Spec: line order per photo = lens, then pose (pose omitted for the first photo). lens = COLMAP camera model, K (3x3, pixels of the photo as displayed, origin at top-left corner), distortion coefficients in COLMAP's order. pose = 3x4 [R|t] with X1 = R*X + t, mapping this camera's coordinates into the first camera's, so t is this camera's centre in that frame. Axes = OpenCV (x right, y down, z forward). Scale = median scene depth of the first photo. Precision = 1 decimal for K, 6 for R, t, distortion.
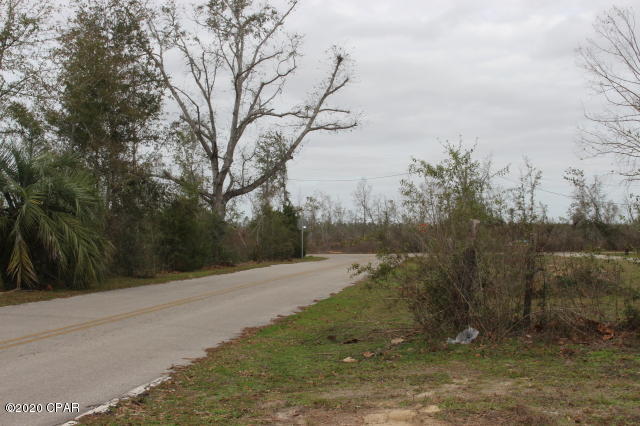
lens RADIAL K [[907.9, 0, 319.8], [0, 907.9, 214.0], [0, 0, 1]] dist [-0.015239, 0.000000]
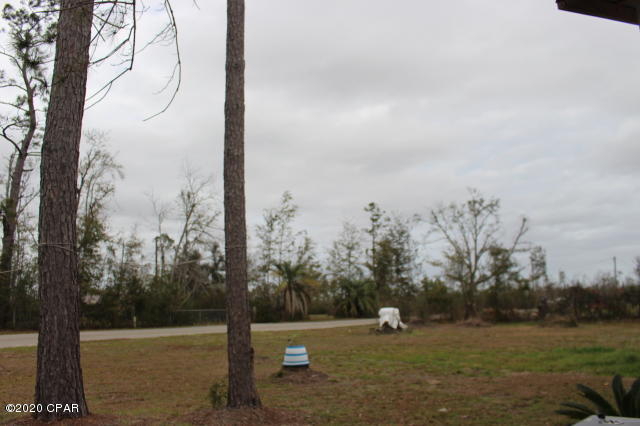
lens RADIAL K [[527.1, 0, 322.7], [0, 527.1, 213.7], [0, 0, 1]] dist [-0.115174, 0.030435]
pose [[0.835182, -0.112572, -0.538330, 0.304496], [0.034914, 0.987706, -0.152375, -0.005549], [0.548865, 0.108466, 0.828844, -0.360290]]
